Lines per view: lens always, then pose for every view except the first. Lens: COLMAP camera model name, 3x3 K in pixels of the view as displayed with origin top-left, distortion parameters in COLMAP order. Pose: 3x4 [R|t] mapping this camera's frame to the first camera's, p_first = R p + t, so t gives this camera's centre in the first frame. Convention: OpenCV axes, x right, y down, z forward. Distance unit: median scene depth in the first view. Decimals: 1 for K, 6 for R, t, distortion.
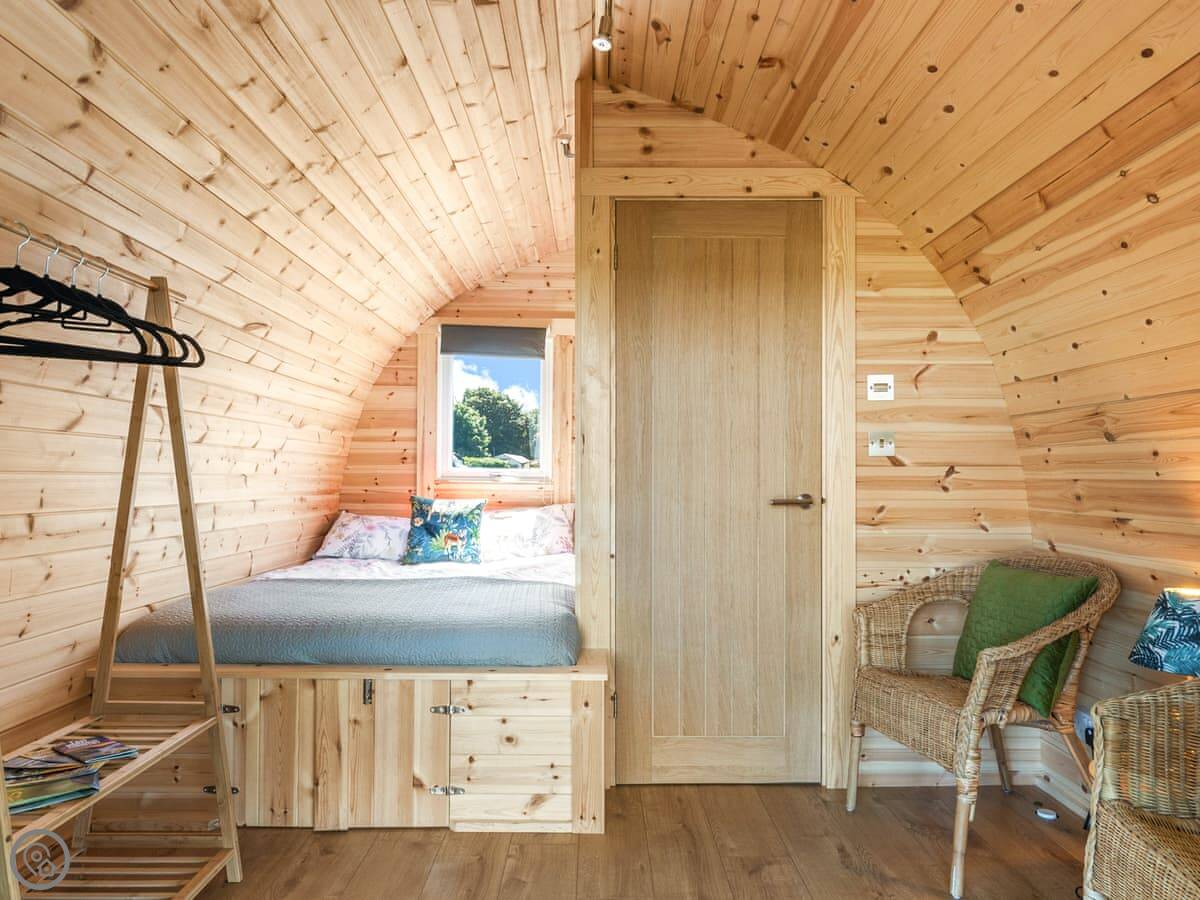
lens RADIAL K [[737.1, 0, 595.9], [0, 737.1, 469.8], [0, 0, 1]] dist [-0.000818, -0.001302]
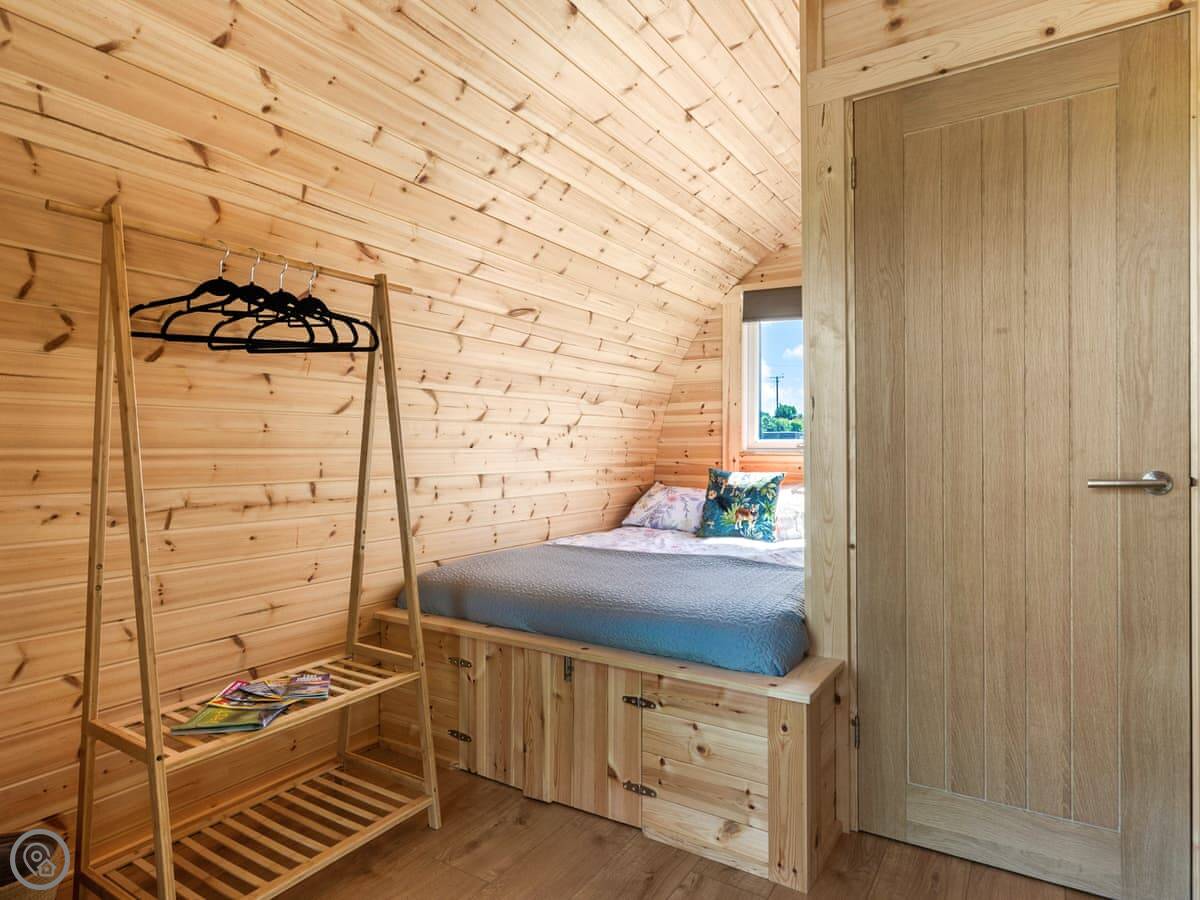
lens RADIAL K [[688.6, 0, 600.0], [0, 688.6, 450.0], [0, 0, 1]] dist [0.000198, -0.000654]
pose [[0.842975, -0.006754, -0.537910, 0.195293], [0.013185, 0.999880, 0.008108, 0.002211], [0.537791, -0.013927, 0.842963, 0.219992]]
